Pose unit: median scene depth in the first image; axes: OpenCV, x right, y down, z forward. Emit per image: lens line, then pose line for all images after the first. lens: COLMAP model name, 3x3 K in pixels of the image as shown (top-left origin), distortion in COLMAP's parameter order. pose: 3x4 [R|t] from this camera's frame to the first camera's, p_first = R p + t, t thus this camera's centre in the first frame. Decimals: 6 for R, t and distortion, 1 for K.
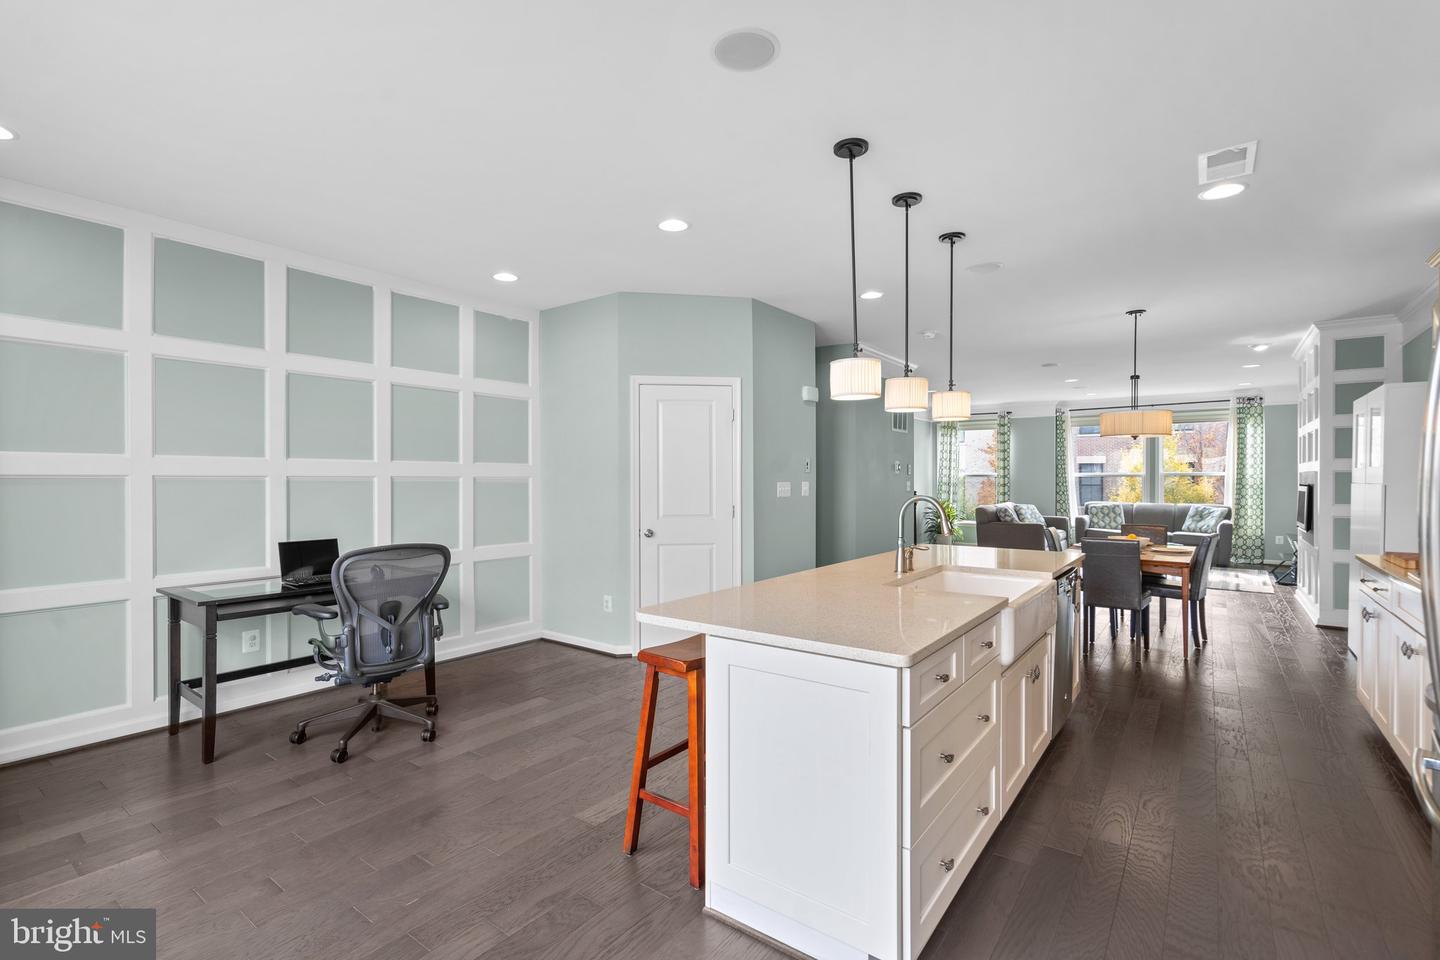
lens RADIAL K [[665.9, 0, 714.4], [0, 665.9, 491.5], [0, 0, 1]] dist [-0.000472, 0.005805]
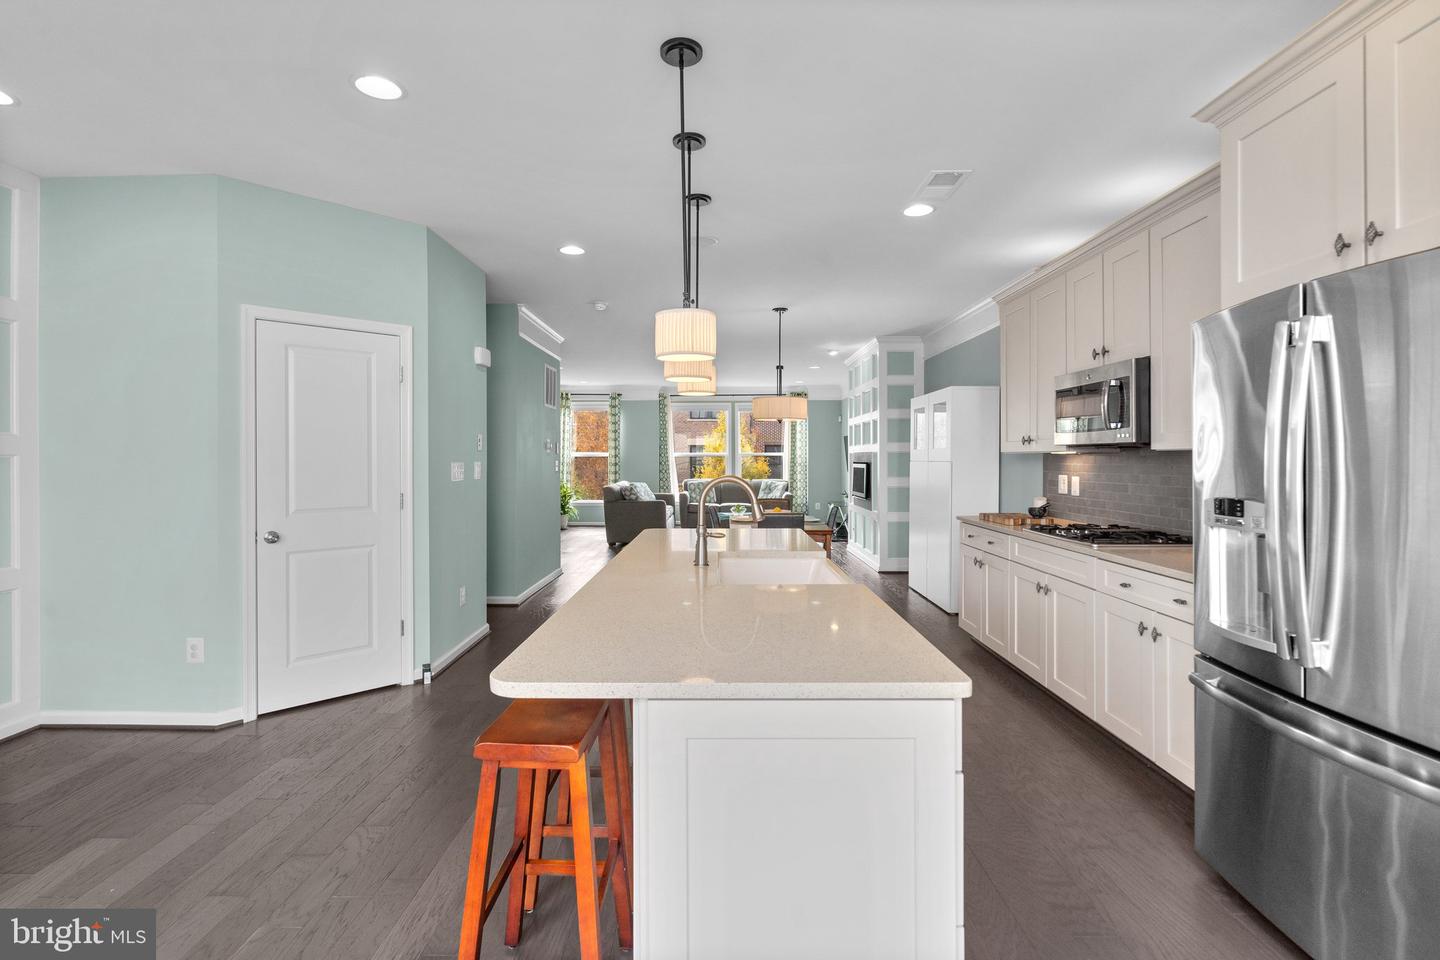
lens RADIAL K [[669.2, 0, 711.9], [0, 669.2, 463.1], [0, 0, 1]] dist [-0.000377, 0.000747]
pose [[0.807134, -0.004703, 0.590350, -0.121371], [0.012075, 0.999891, -0.008543, -0.002075], [-0.590245, 0.014024, 0.807102, 0.153469]]
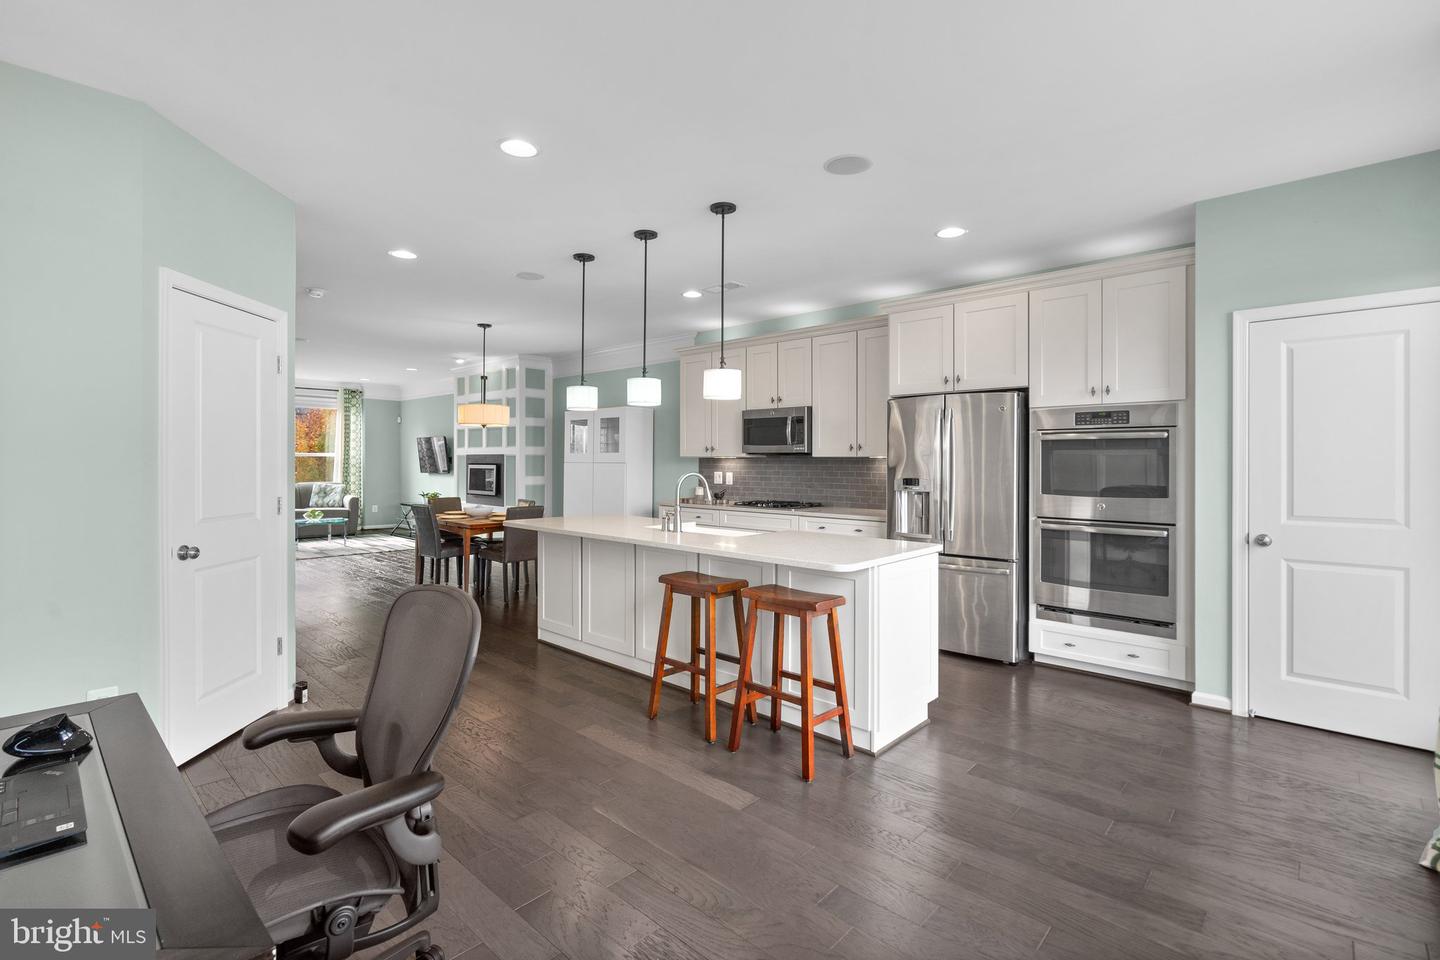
lens RADIAL K [[663.1, 0, 714.7], [0, 663.1, 476.7], [0, 0, 1]] dist [0.000172, -0.000112]
pose [[0.108323, -0.023215, 0.993845, -0.528940], [0.014812, 0.999654, 0.021736, -0.007000], [-0.994005, 0.012366, 0.108629, 0.422704]]
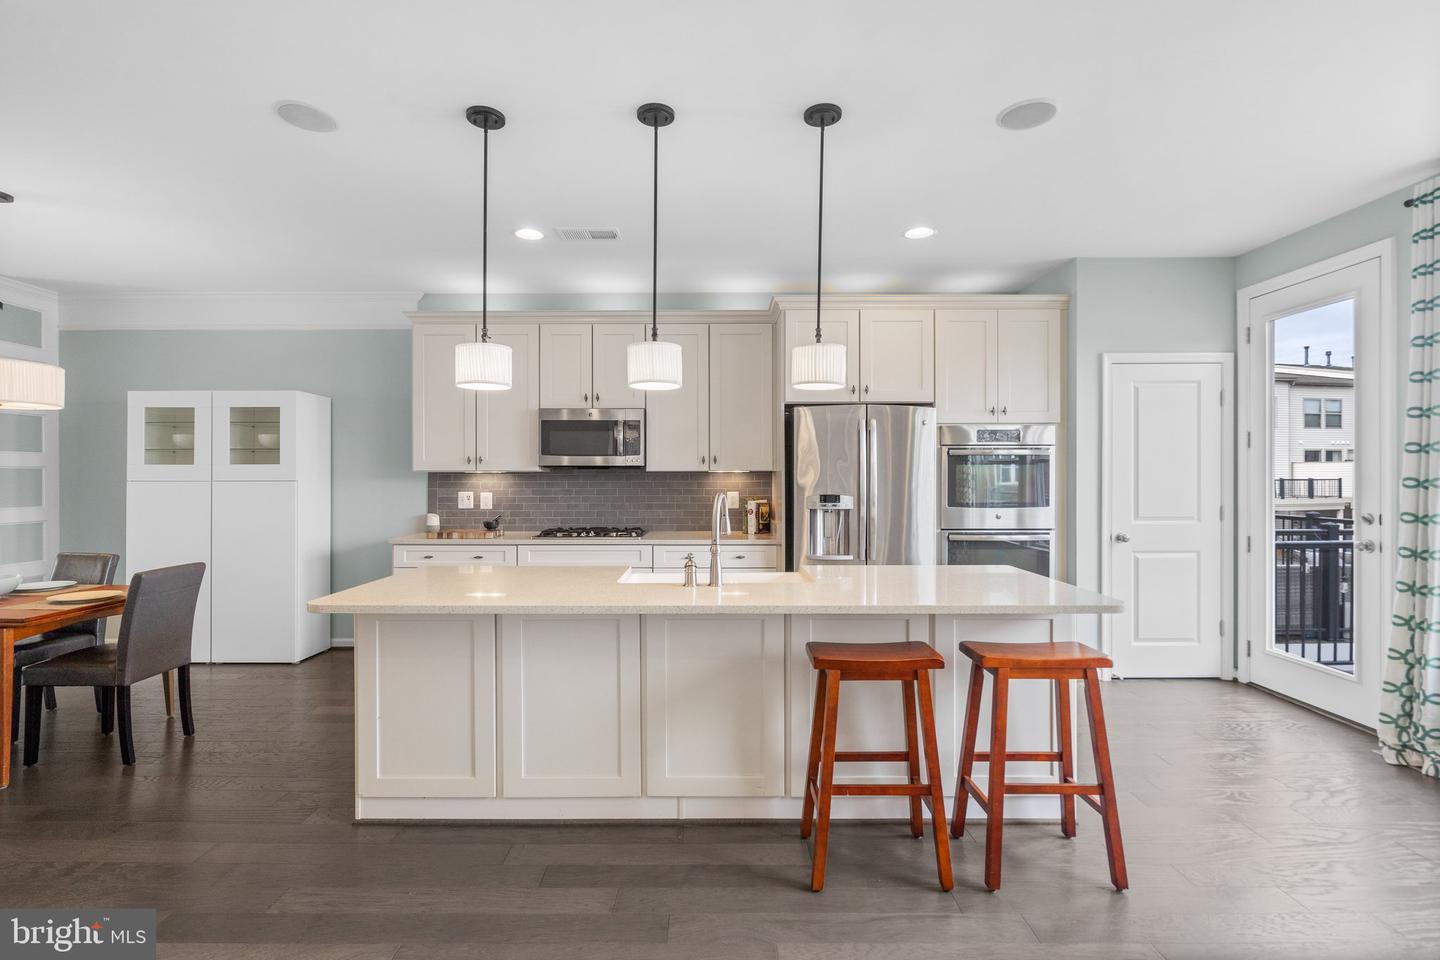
lens RADIAL K [[662.6, 0, 720.0], [0, 662.6, 480.0], [0, 0, 1]] dist [-0.002097, -0.000026]
pose [[-0.599067, -0.003867, 0.800690, -0.215836], [0.016097, 0.999728, 0.016871, -0.014362], [-0.800537, 0.022995, -0.598842, 0.801978]]
